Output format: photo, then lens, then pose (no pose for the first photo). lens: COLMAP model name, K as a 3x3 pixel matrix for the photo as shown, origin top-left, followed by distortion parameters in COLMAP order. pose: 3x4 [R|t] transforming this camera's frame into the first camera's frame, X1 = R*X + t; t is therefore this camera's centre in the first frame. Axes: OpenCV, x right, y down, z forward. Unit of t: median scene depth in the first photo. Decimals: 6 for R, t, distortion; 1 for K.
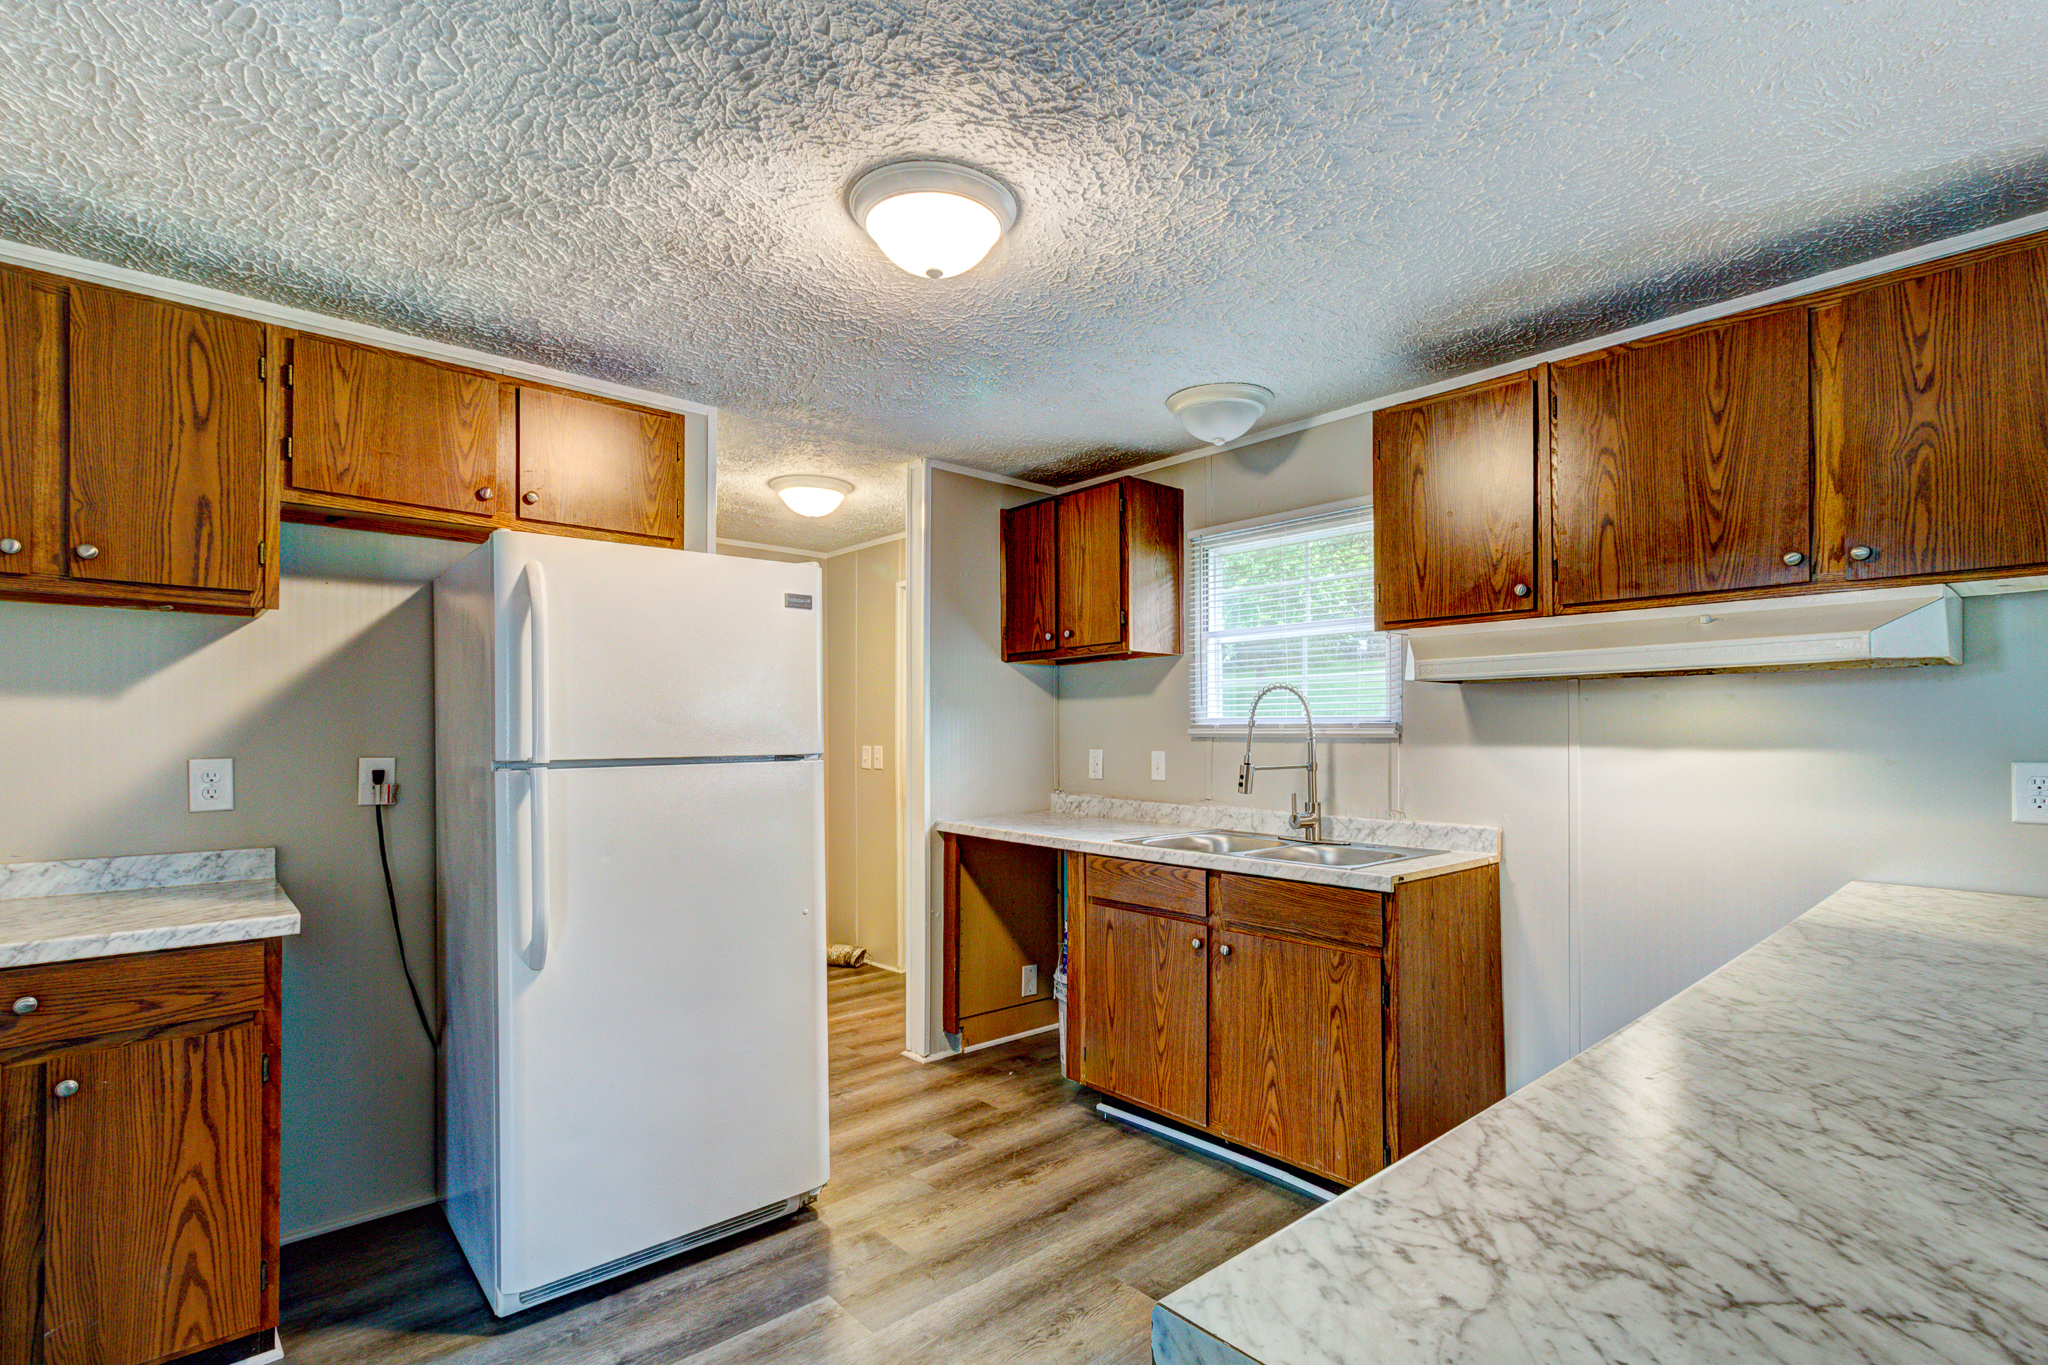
lens RADIAL K [[958.5, 0, 1026.5], [0, 958.5, 732.8], [0, 0, 1]] dist [0.013348, -0.000024]
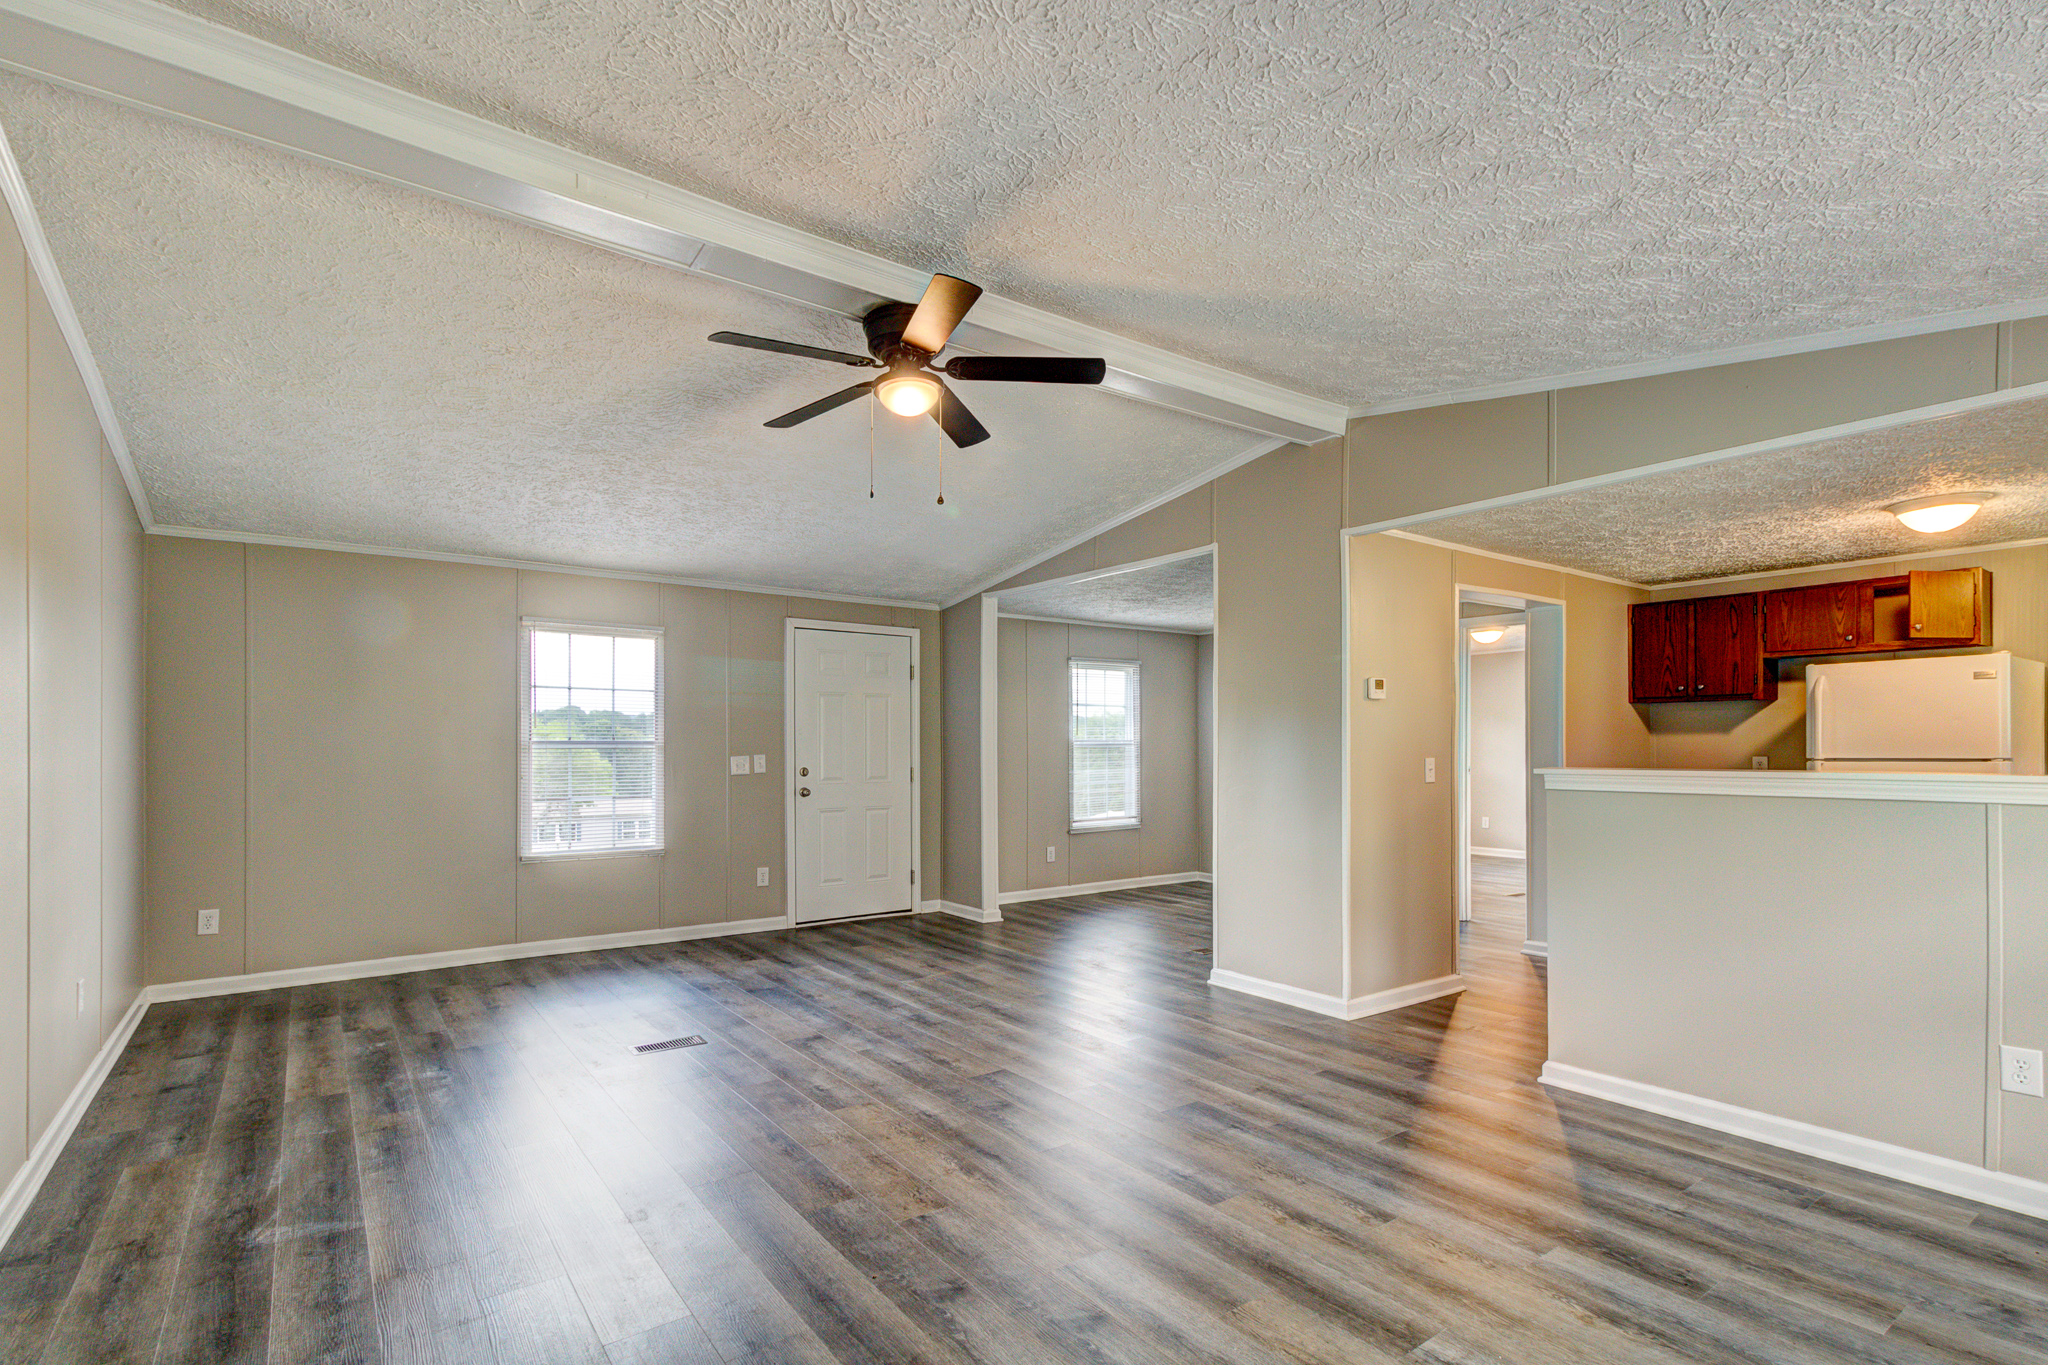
lens RADIAL K [[958.5, 0, 1026.5], [0, 958.5, 732.8], [0, 0, 1]] dist [0.013348, -0.000024]
pose [[-0.091526, -0.011809, -0.995733, 1.246764], [0.005597, 0.999908, -0.012373, -0.008696], [0.995787, -0.006705, -0.091451, -0.465081]]
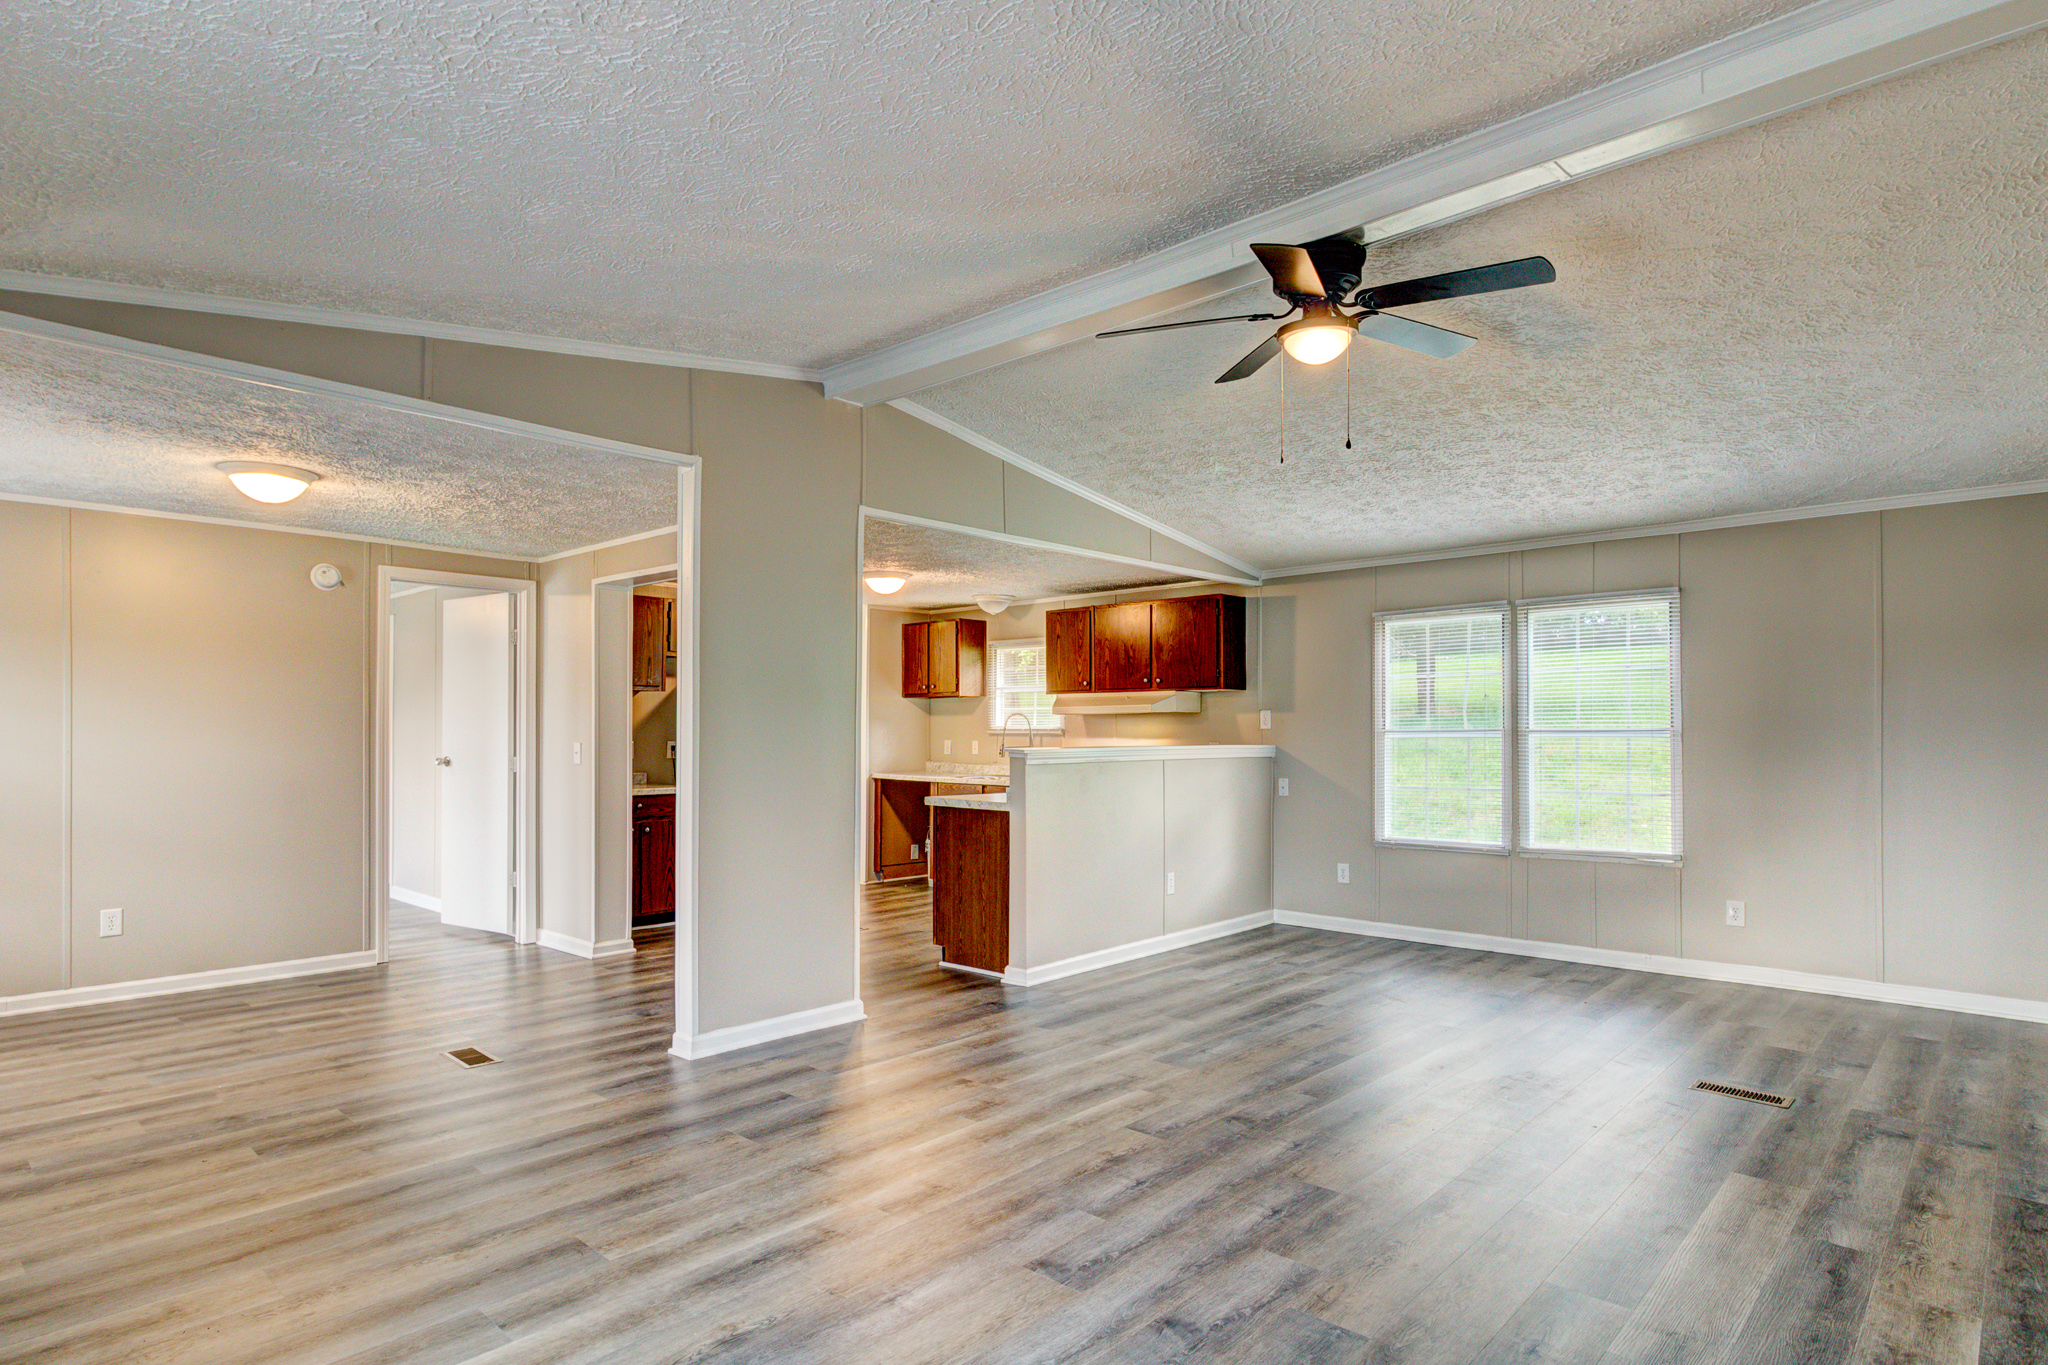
lens RADIAL K [[1101.7, 0, 1024.5], [0, 1101.7, 732.0], [0, 0, 1]] dist [-0.003370, -0.000724]
pose [[0.995269, 0.003120, 0.097109, 0.007634], [-0.003268, 0.999994, 0.001370, -0.004824], [-0.097104, -0.001680, 0.995273, -1.554953]]
